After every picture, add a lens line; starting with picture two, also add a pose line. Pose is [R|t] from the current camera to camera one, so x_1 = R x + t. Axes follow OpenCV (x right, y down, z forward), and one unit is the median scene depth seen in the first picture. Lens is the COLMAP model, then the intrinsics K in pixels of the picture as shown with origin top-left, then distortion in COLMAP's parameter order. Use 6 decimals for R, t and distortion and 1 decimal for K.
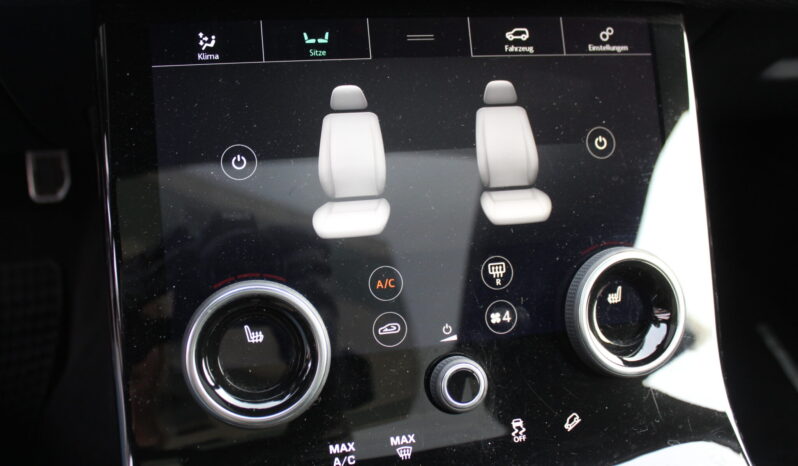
lens RADIAL K [[776.7, 0, 401.8], [0, 776.7, 232.1], [0, 0, 1]] dist [-0.086969, 0.000000]
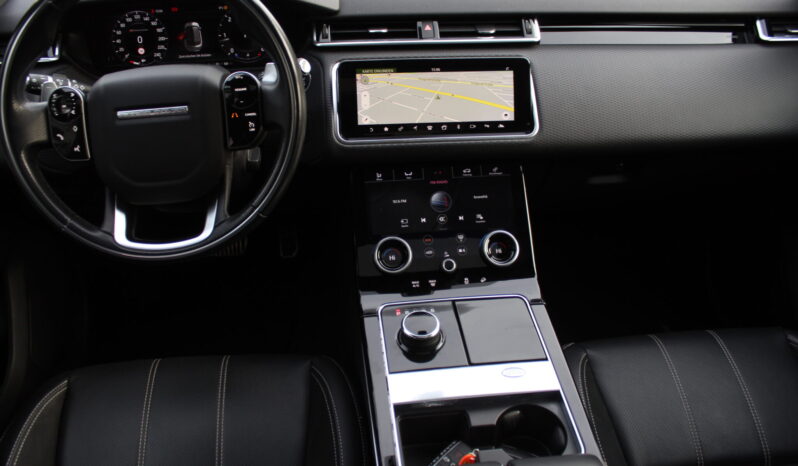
lens RADIAL K [[677.8, 0, 397.5], [0, 677.8, 228.5], [0, 0, 1]] dist [-0.081793, 0.044132]
pose [[0.987284, -0.027021, -0.156655, 0.323864], [-0.001869, 0.983407, -0.181406, 0.568357], [0.158957, 0.179392, 0.970851, -2.016899]]
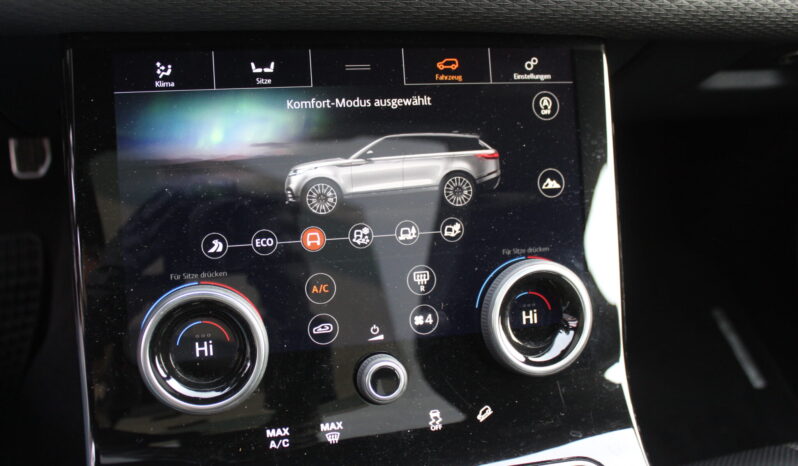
lens RADIAL K [[776.7, 0, 391.8], [0, 776.7, 237.2], [0, 0, 1]] dist [-0.086969, 0.000000]
pose [[0.999703, 0.023922, 0.004696, 0.074045], [-0.024134, 0.998362, 0.051876, -0.067950], [-0.003447, -0.051974, 0.998642, -0.120623]]
